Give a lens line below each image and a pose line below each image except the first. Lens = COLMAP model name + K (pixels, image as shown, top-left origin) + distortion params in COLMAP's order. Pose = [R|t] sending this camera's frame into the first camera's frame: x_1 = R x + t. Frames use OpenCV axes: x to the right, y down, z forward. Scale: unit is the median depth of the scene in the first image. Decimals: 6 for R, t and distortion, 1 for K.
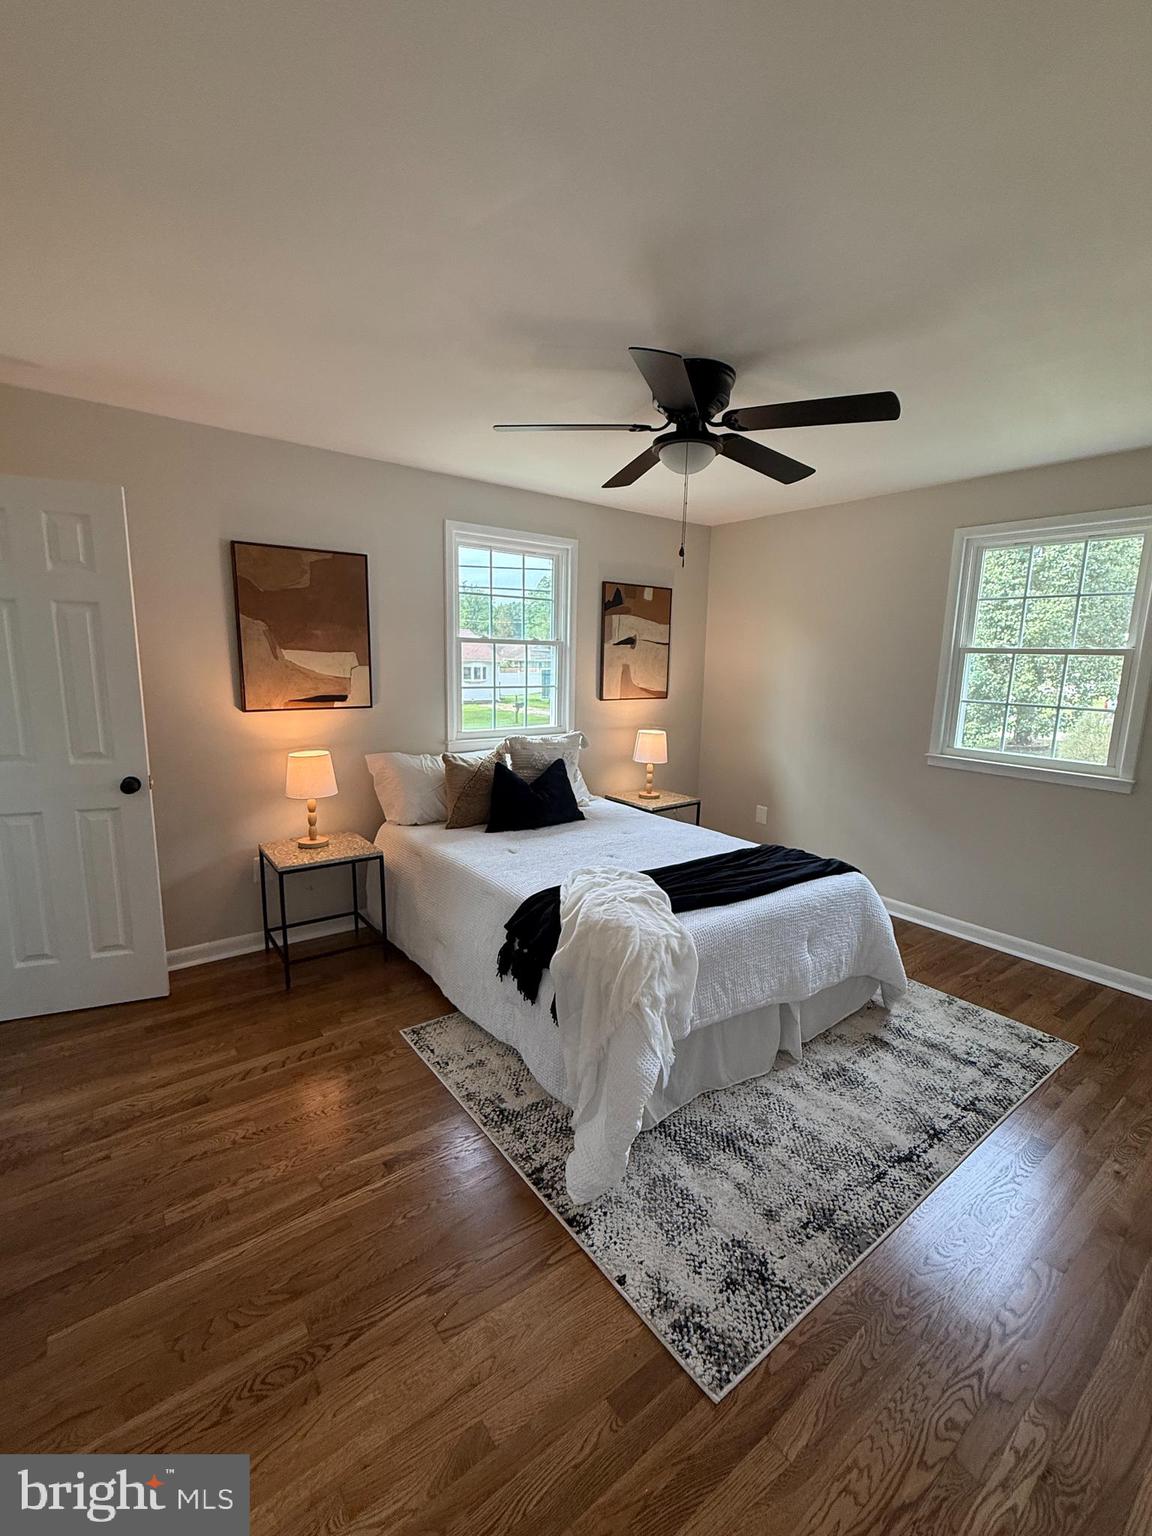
lens RADIAL K [[662.1, 0, 576.0], [0, 662.1, 768.0], [0, 0, 1]] dist [0.000766, 0.000159]
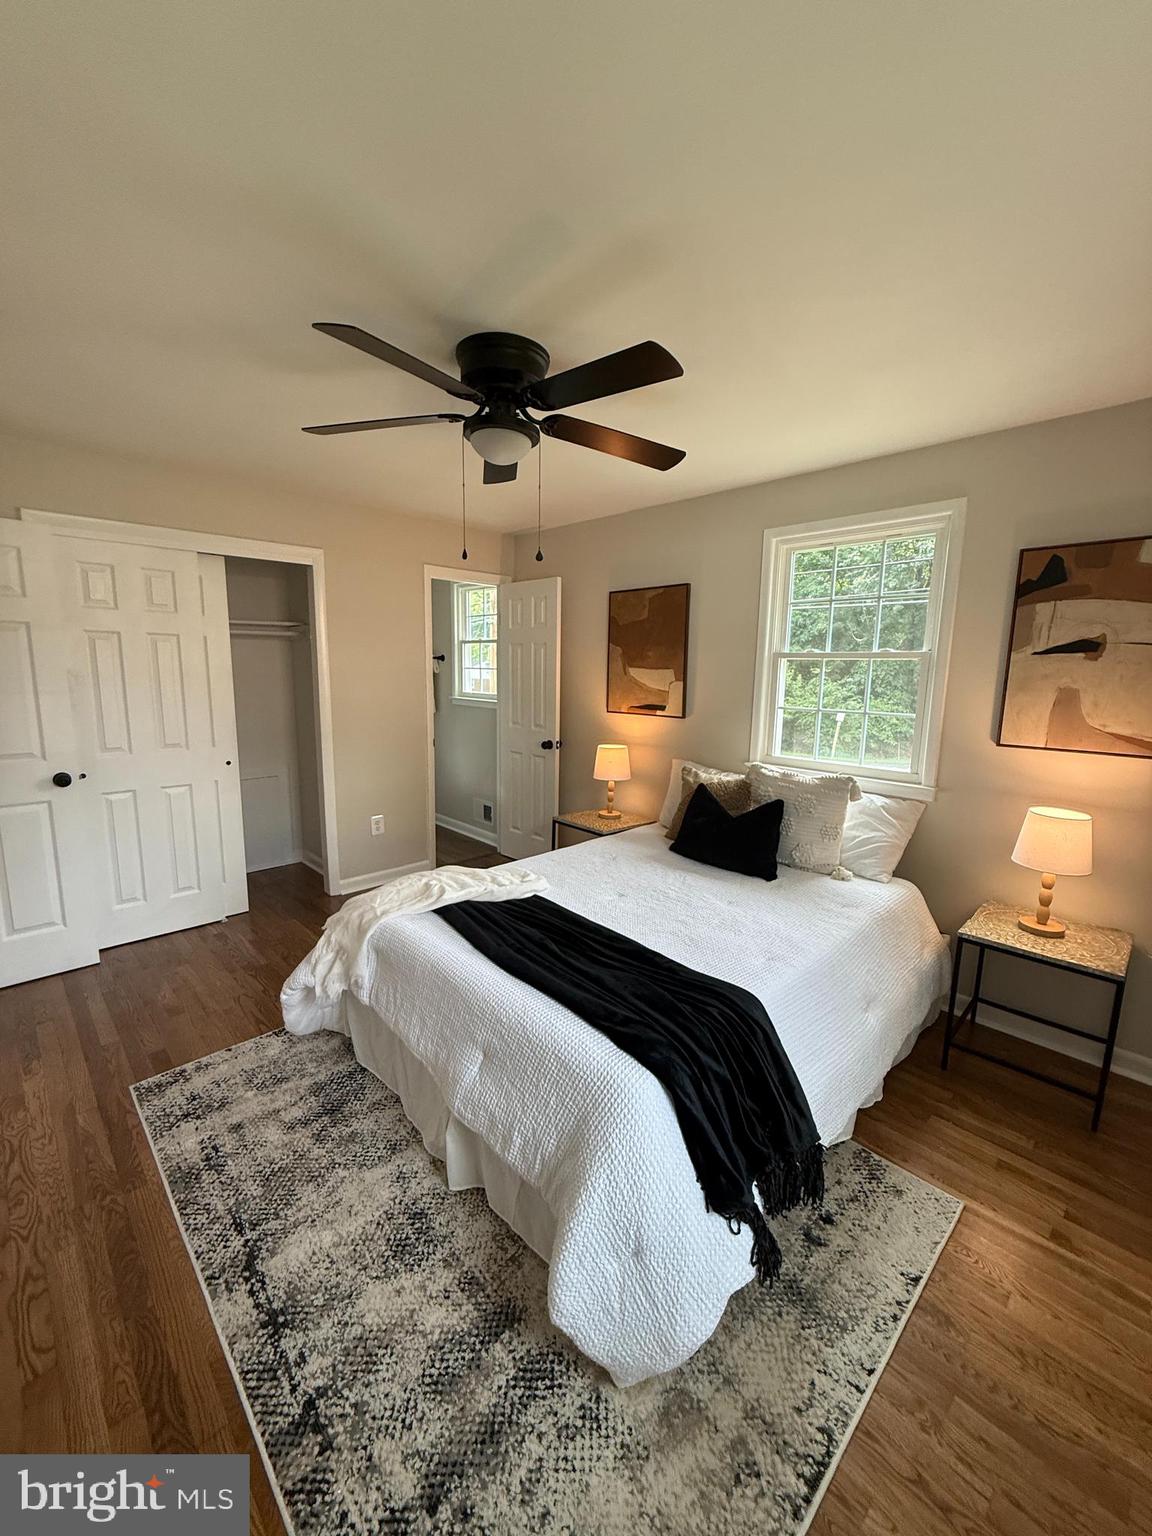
lens RADIAL K [[611.0, 0, 576.0], [0, 611.0, 768.0], [0, 0, 1]] dist [0.000771, -0.000276]
pose [[0.117207, 0.141809, -0.982931, 0.920615], [-0.180806, 0.976258, 0.119286, -0.131780], [0.976510, 0.163738, 0.140064, 0.909648]]
